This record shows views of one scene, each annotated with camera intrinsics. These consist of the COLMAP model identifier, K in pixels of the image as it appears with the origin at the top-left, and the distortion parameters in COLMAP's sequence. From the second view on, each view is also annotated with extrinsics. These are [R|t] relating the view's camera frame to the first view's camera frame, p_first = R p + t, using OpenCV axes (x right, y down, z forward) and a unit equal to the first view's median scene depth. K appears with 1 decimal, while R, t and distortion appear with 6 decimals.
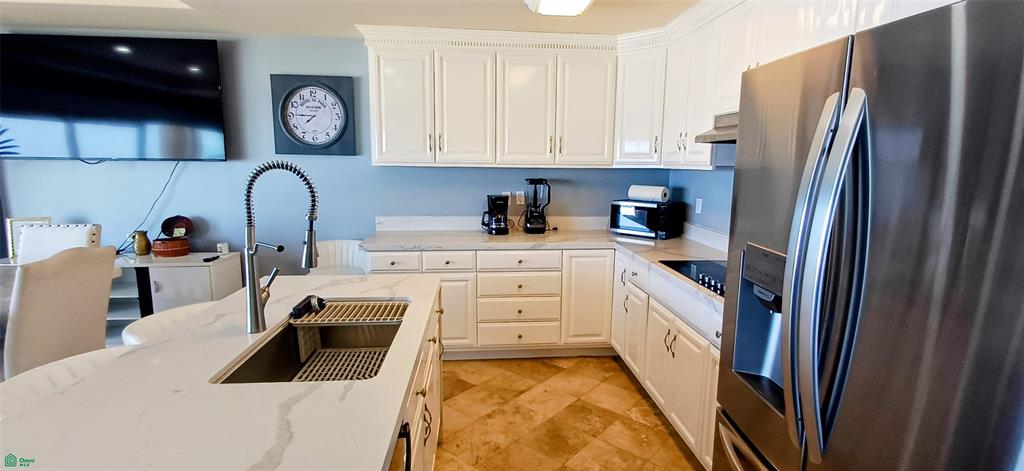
lens RADIAL K [[475.4, 0, 515.4], [0, 475.4, 234.8], [0, 0, 1]] dist [0.001938, 0.003452]
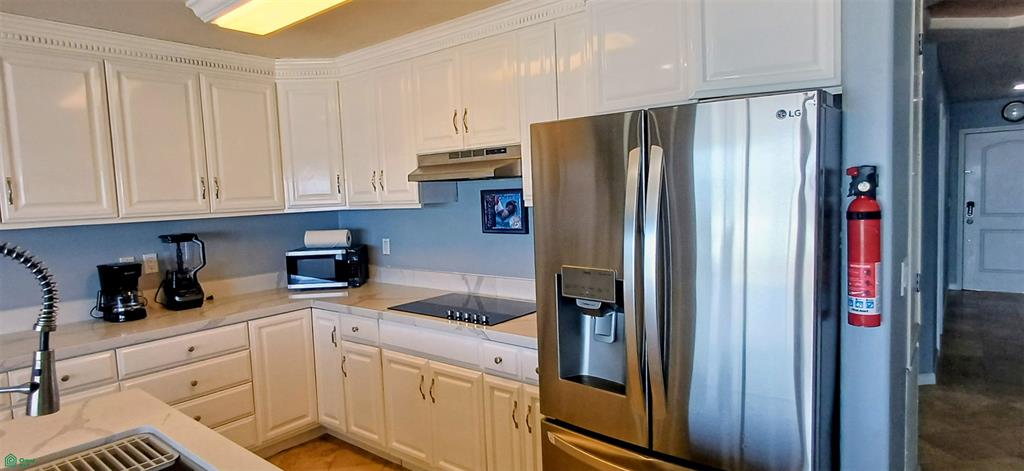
lens RADIAL K [[553.0, 0, 518.0], [0, 553.0, 235.1], [0, 0, 1]] dist [0.004341, -0.003269]
pose [[0.691347, -0.094259, 0.716348, -0.221361], [0.156393, 0.987472, -0.021001, -0.018625], [-0.705394, 0.126551, 0.697427, 0.039687]]
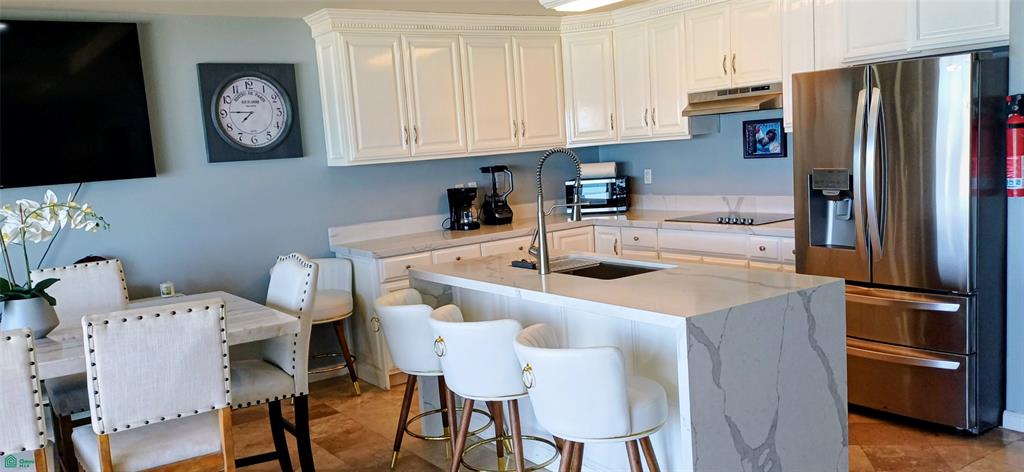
lens RADIAL K [[841.0, 0, 499.5], [0, 841.0, 256.2], [0, 0, 1]] dist [0.087631, -0.088226]
pose [[0.868617, -0.138333, 0.475781, -0.815055], [0.155367, 0.987850, 0.003569, 0.056135], [-0.470495, 0.070820, 0.879556, -0.478817]]
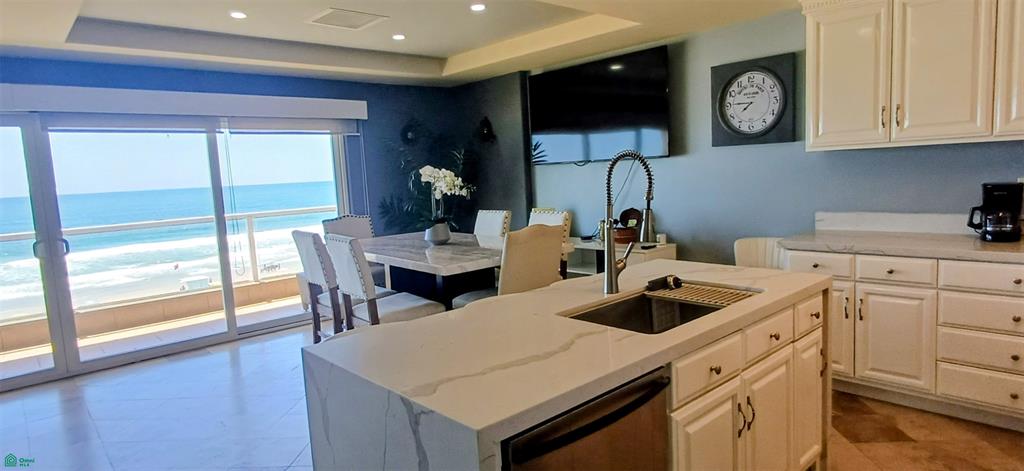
lens RADIAL K [[572.5, 0, 517.3], [0, 572.5, 231.8], [0, 0, 1]] dist [0.005095, 0.000865]
pose [[0.610217, 0.043182, -0.791057, 0.203983], [-0.062264, 0.998039, 0.006451, 0.024489], [0.789784, 0.045318, 0.611709, -0.036471]]
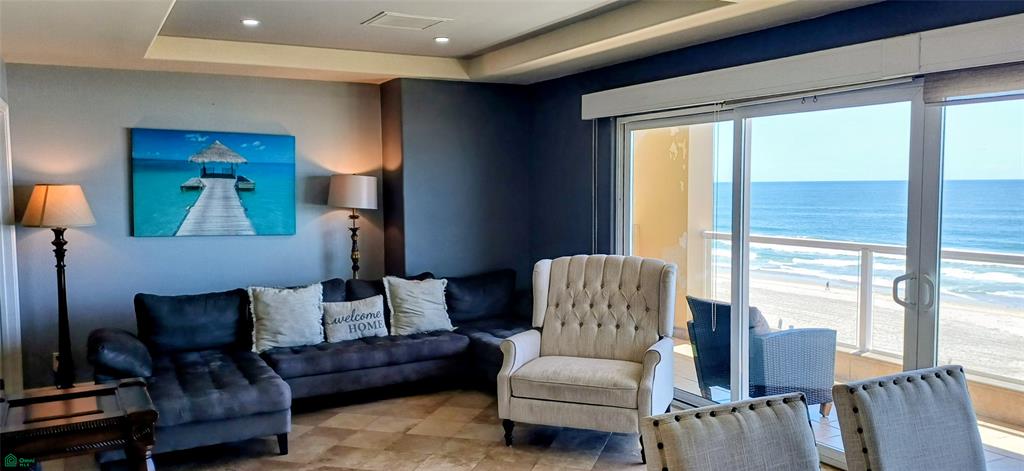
lens RADIAL K [[781.0, 0, 497.4], [0, 781.0, 241.3], [0, 0, 1]] dist [0.079483, -0.044220]
pose [[-0.922733, 0.026336, -0.384538, -0.431288], [-0.059745, 0.975832, 0.210197, -0.128549], [0.380780, 0.216930, -0.898859, 0.658249]]
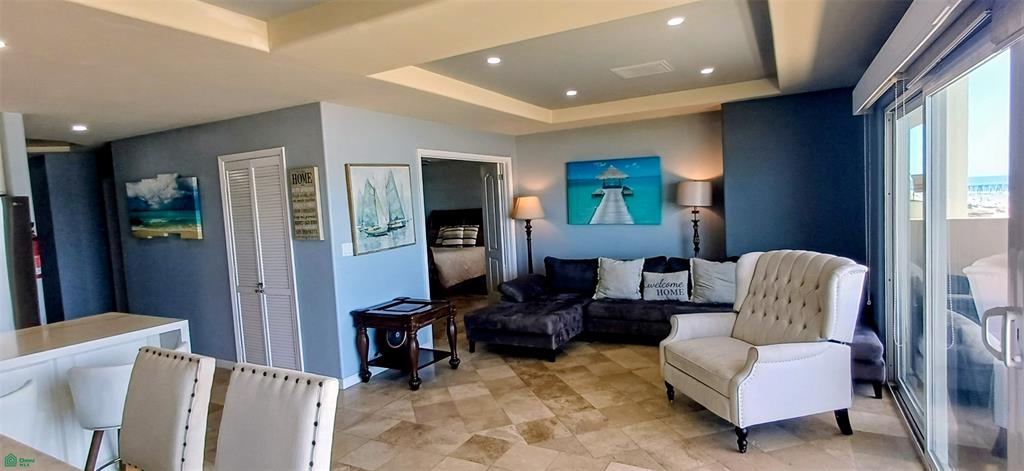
lens RADIAL K [[502.5, 0, 513.9], [0, 502.5, 239.4], [0, 0, 1]] dist [0.010893, -0.000876]
pose [[-0.836641, -0.008354, 0.547688, -1.239372], [0.126616, 0.969854, 0.208210, -0.100283], [-0.532917, 0.243543, -0.810362, 0.493145]]
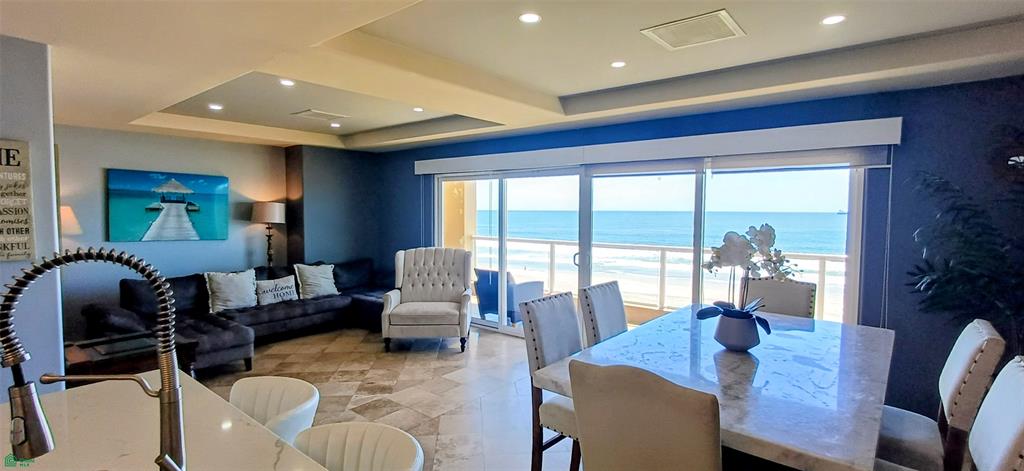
lens RADIAL K [[475.4, 0, 507.3], [0, 475.4, 237.4], [0, 0, 1]] dist [0.001938, 0.003452]
pose [[-0.706748, 0.027307, -0.706938, -0.187552], [-0.120094, 0.980122, 0.157922, -0.136618], [0.697197, 0.196510, -0.689420, 0.744866]]
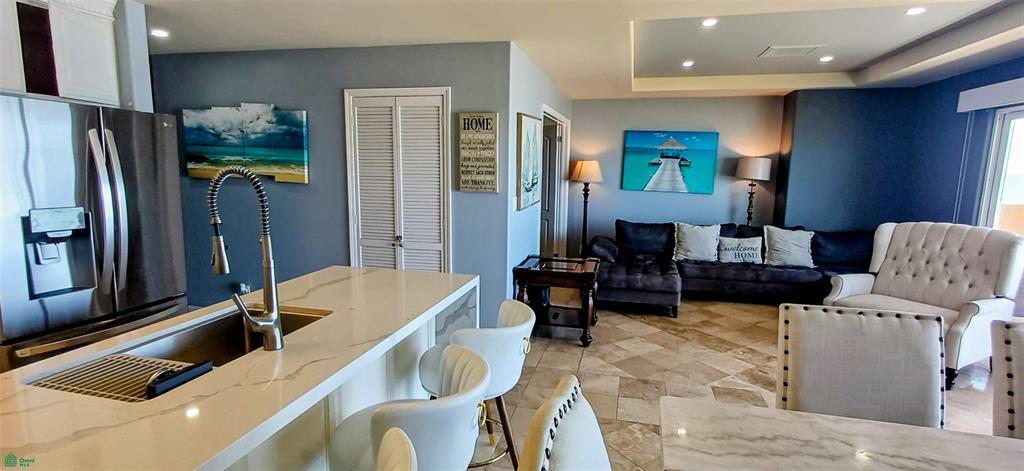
lens RADIAL K [[475.4, 0, 516.6], [0, 475.4, 238.2], [0, 0, 1]] dist [0.001938, 0.003452]
pose [[-0.946430, -0.075244, 0.314020, -0.579655], [0.022956, 0.954333, 0.297861, -0.124965], [-0.322092, 0.289113, -0.901482, 0.739403]]
